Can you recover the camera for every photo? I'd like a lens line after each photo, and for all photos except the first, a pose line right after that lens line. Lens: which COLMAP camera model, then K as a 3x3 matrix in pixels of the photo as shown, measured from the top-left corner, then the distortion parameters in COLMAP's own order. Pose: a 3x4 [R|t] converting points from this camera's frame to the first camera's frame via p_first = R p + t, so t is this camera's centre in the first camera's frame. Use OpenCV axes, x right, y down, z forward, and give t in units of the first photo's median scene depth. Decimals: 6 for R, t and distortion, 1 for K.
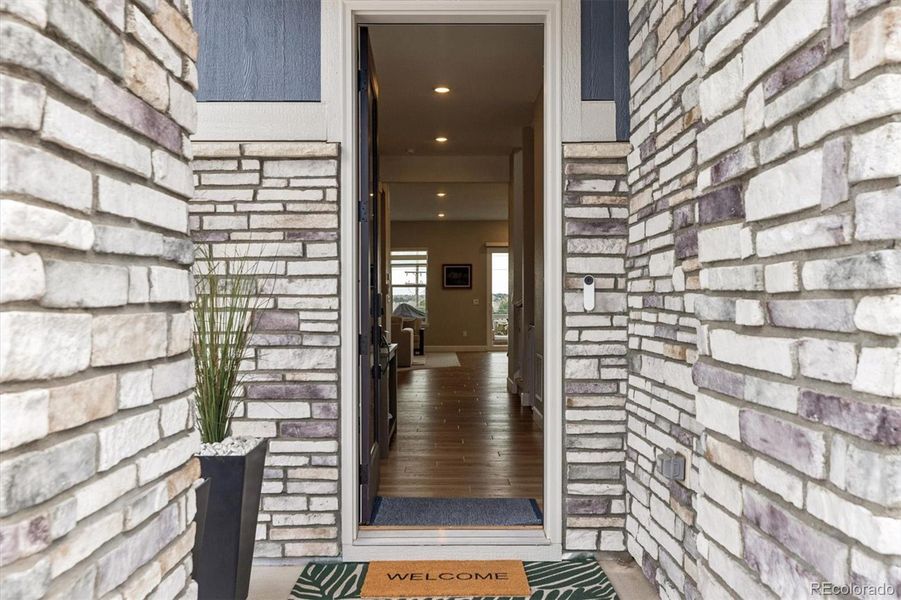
lens RADIAL K [[404.2, 0, 450.5], [0, 404.2, 300.0], [0, 0, 1]] dist [0.000175, -0.000017]
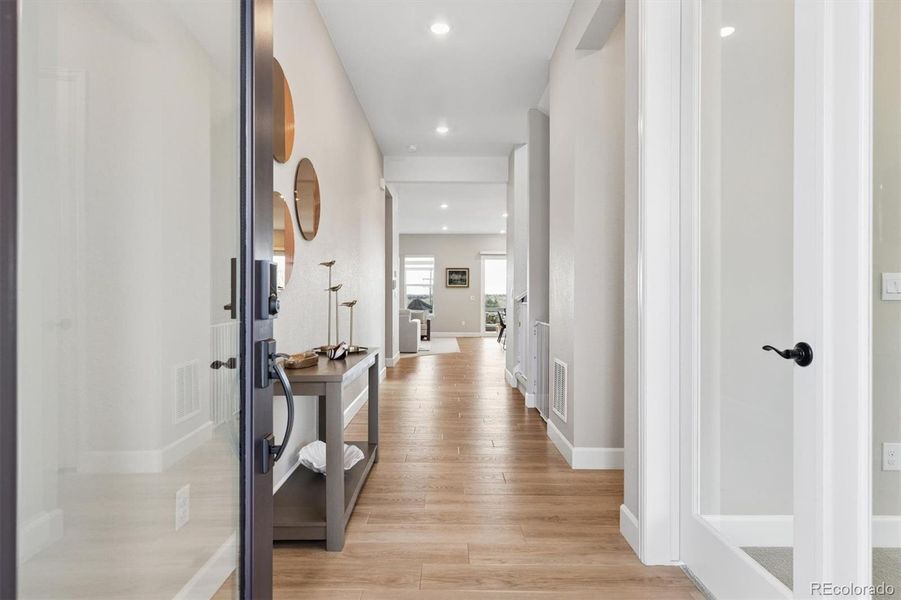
lens RADIAL K [[404.2, 0, 450.5], [0, 404.2, 300.0], [0, 0, 1]] dist [0.000175, -0.000017]
pose [[0.999981, 0.006033, -0.001135, -0.002606], [-0.006015, 0.999863, 0.015422, -0.007057], [0.001228, -0.015415, 0.999880, -0.228206]]
